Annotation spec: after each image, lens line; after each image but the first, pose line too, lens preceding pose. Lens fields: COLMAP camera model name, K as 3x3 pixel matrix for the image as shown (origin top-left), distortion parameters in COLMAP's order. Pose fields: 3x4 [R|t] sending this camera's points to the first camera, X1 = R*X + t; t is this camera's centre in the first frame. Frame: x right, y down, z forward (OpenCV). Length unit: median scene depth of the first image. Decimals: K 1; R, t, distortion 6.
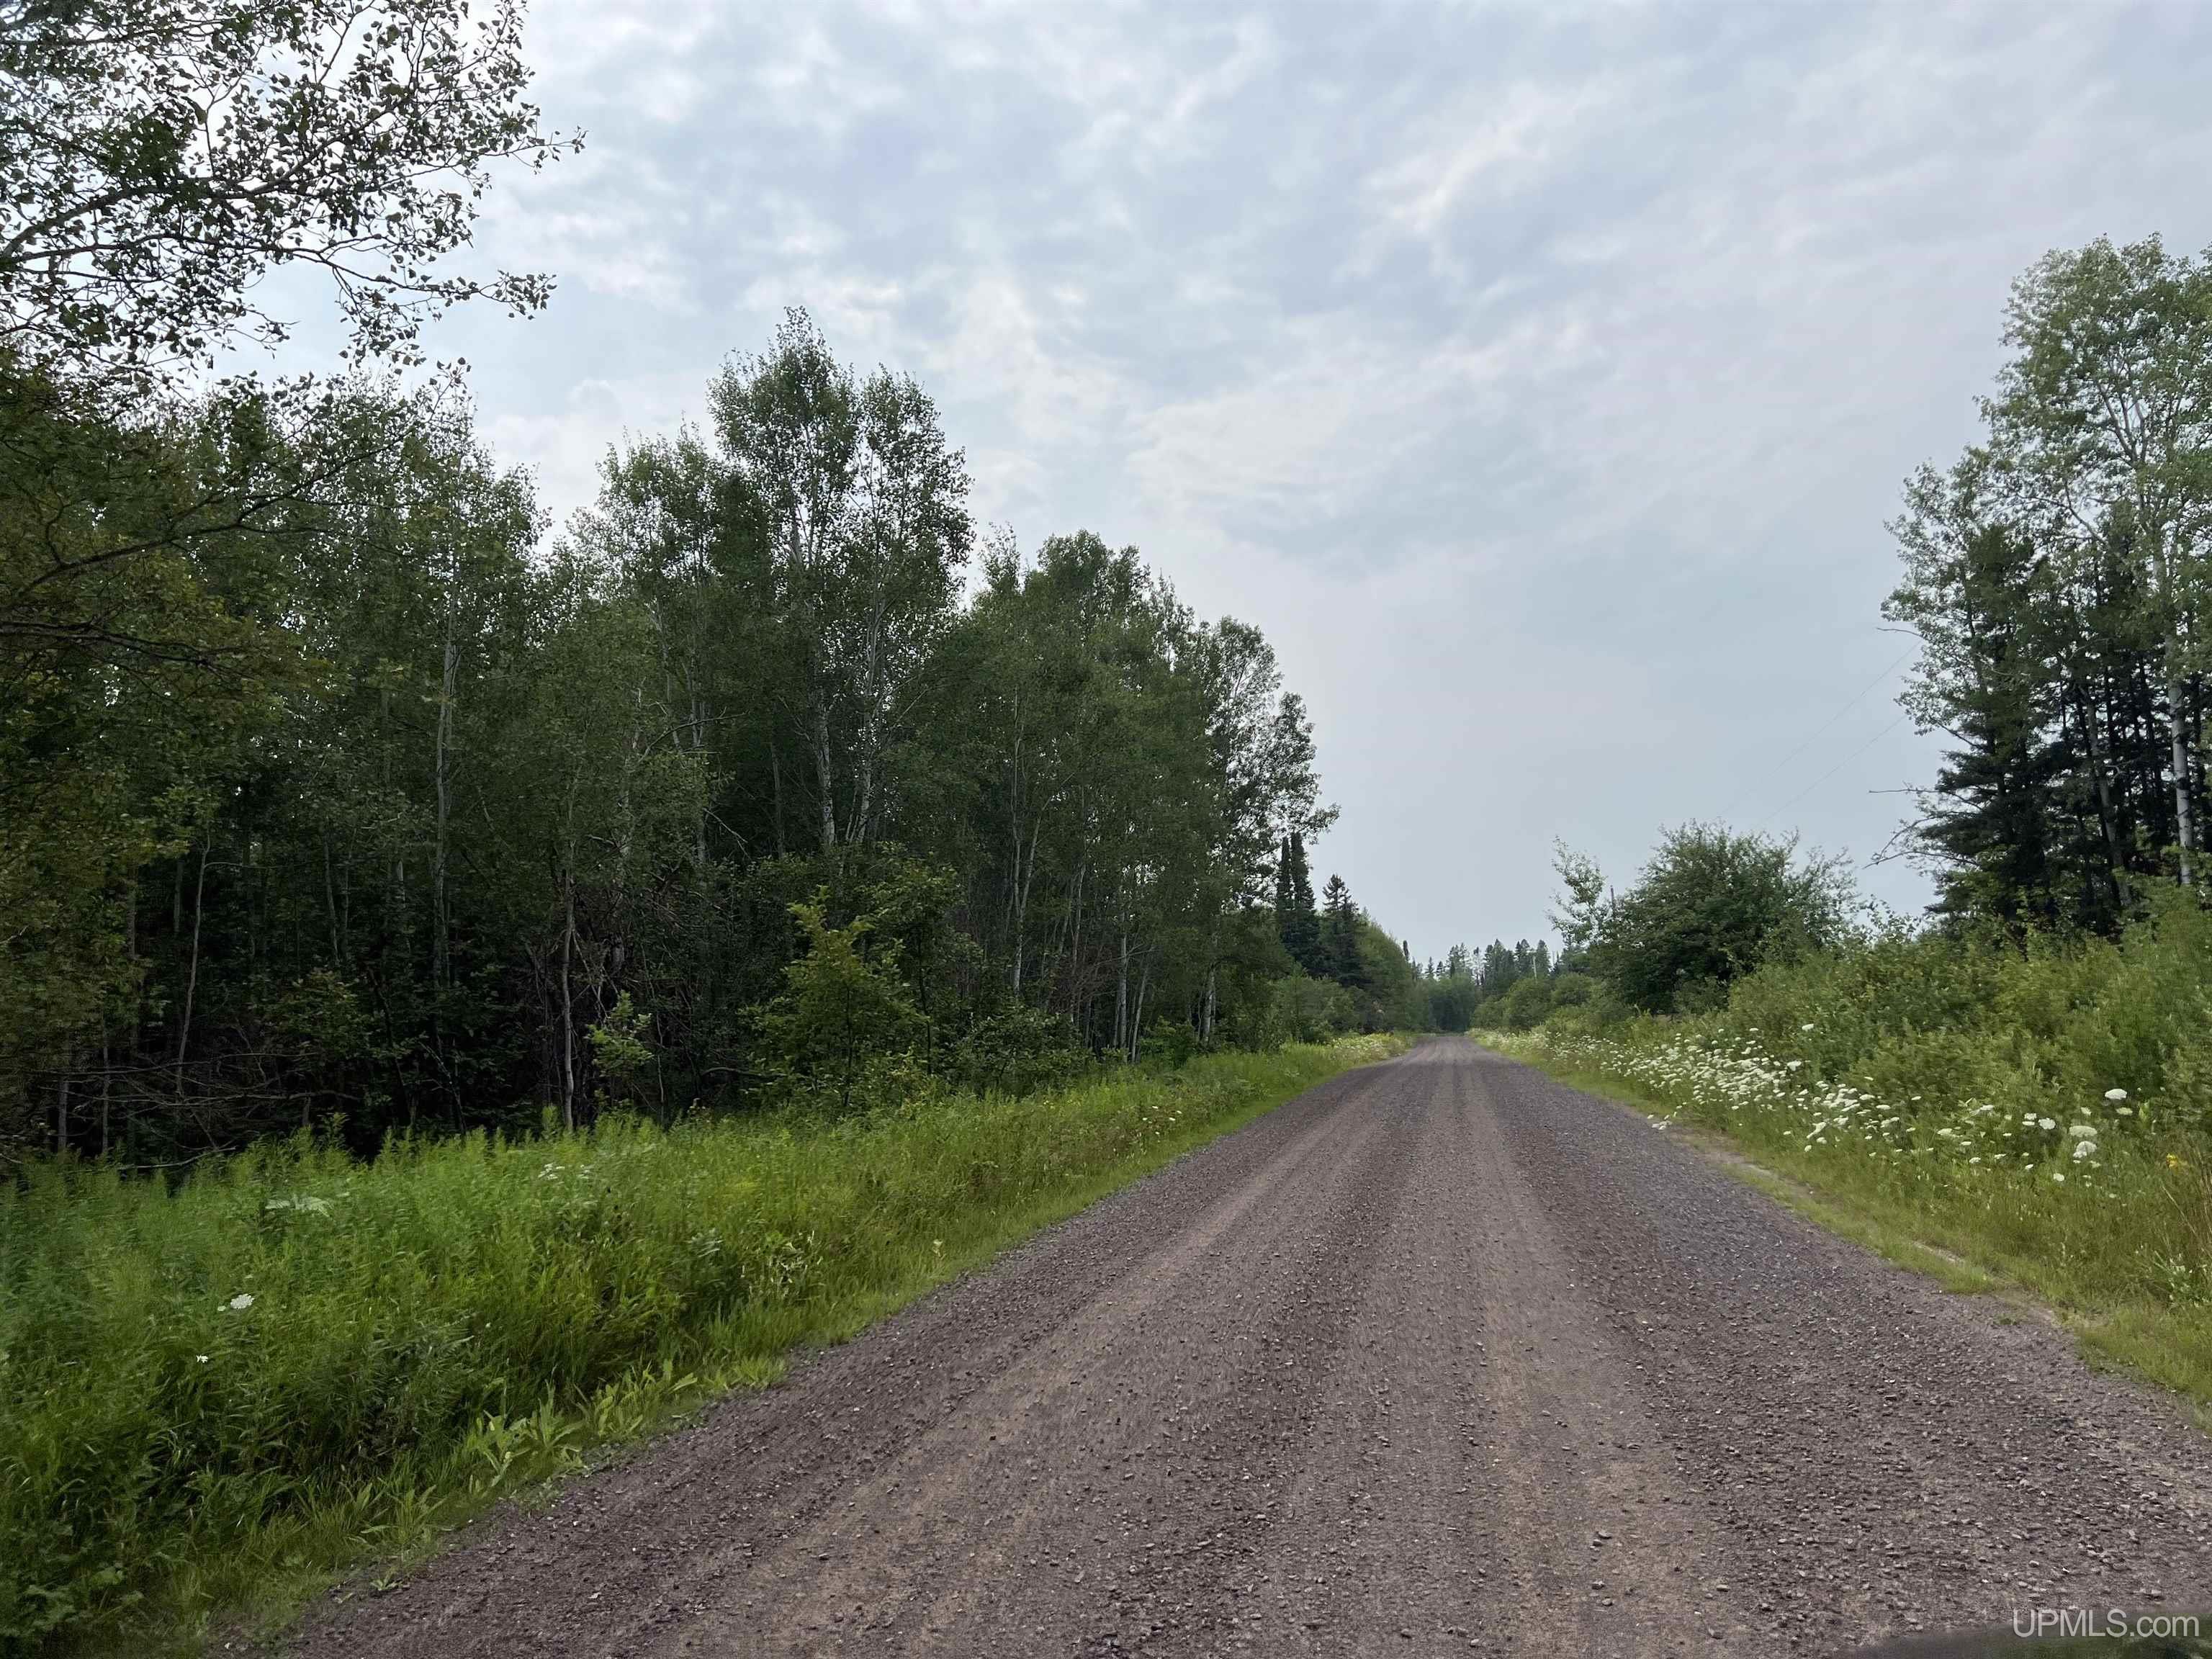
lens RADIAL K [[1562.8, 0, 1106.0], [0, 1562.8, 829.5], [0, 0, 1]] dist [-0.002199, -0.027489]
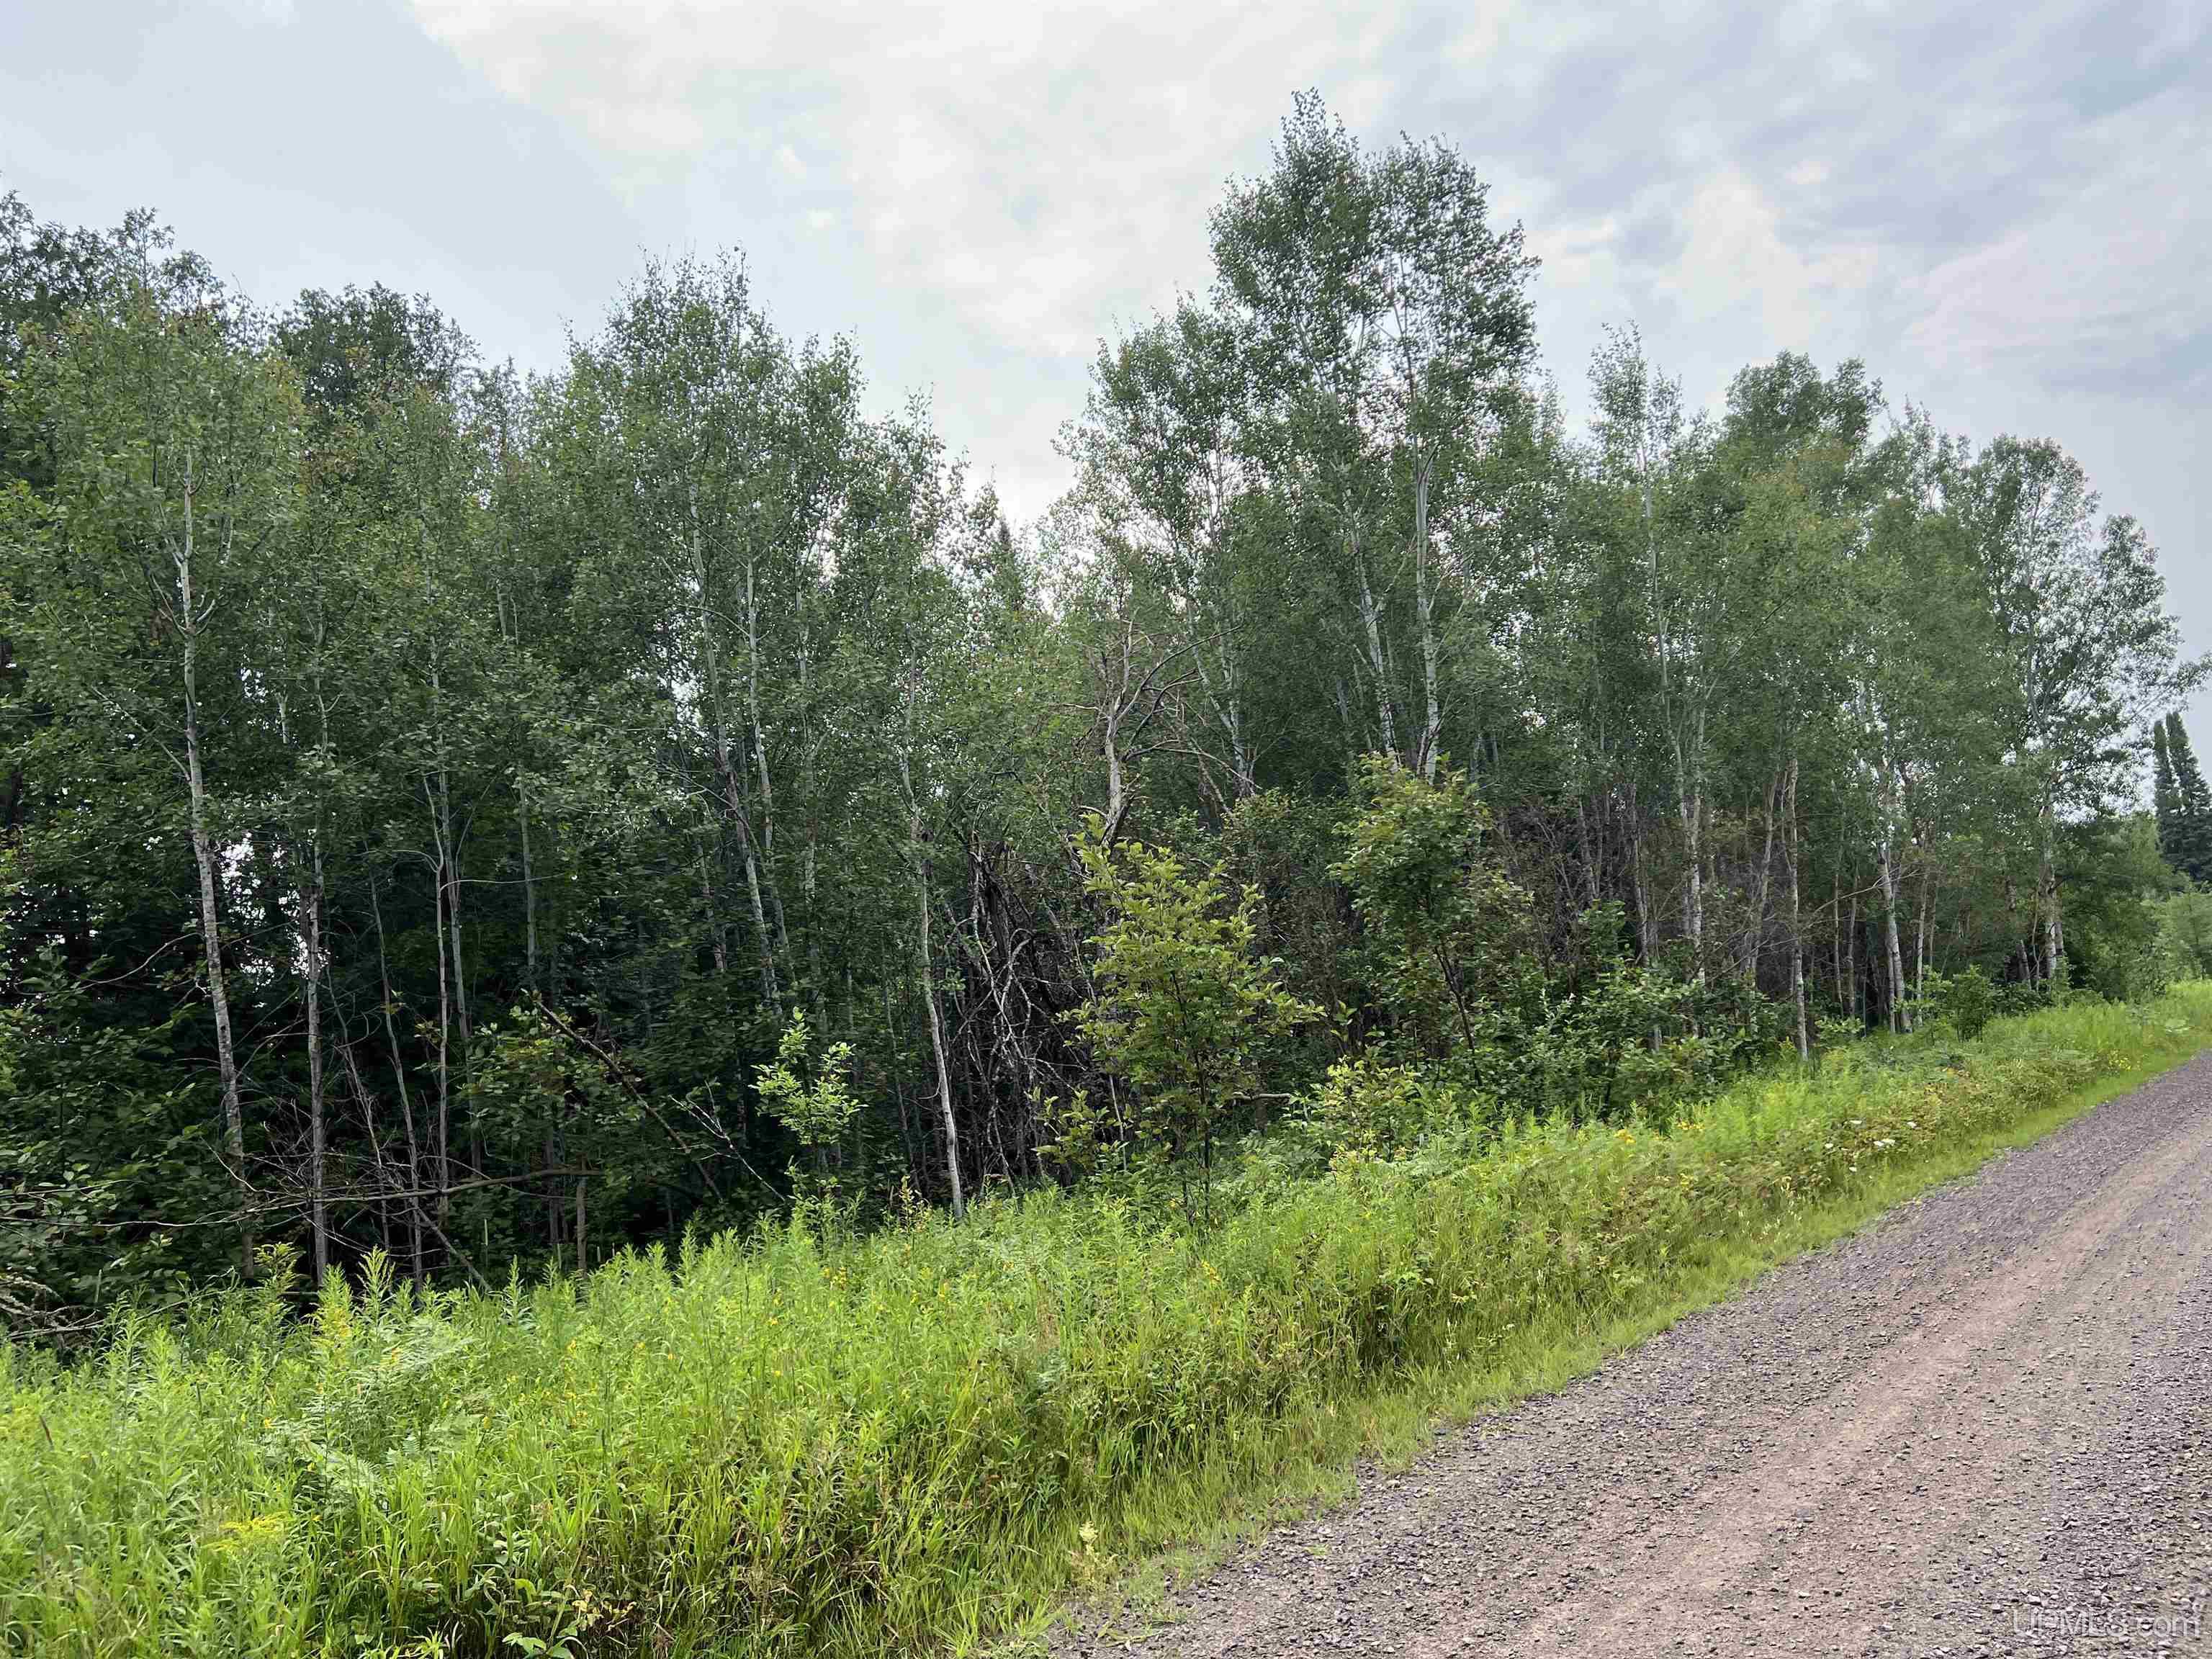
lens RADIAL K [[1562.8, 0, 1106.0], [0, 1562.8, 829.5], [0, 0, 1]] dist [-0.002199, -0.027489]
pose [[0.874307, -0.120679, -0.470131, 0.026572], [0.127452, 0.991690, -0.017535, 0.012948], [0.468340, -0.044588, 0.882422, 0.114928]]
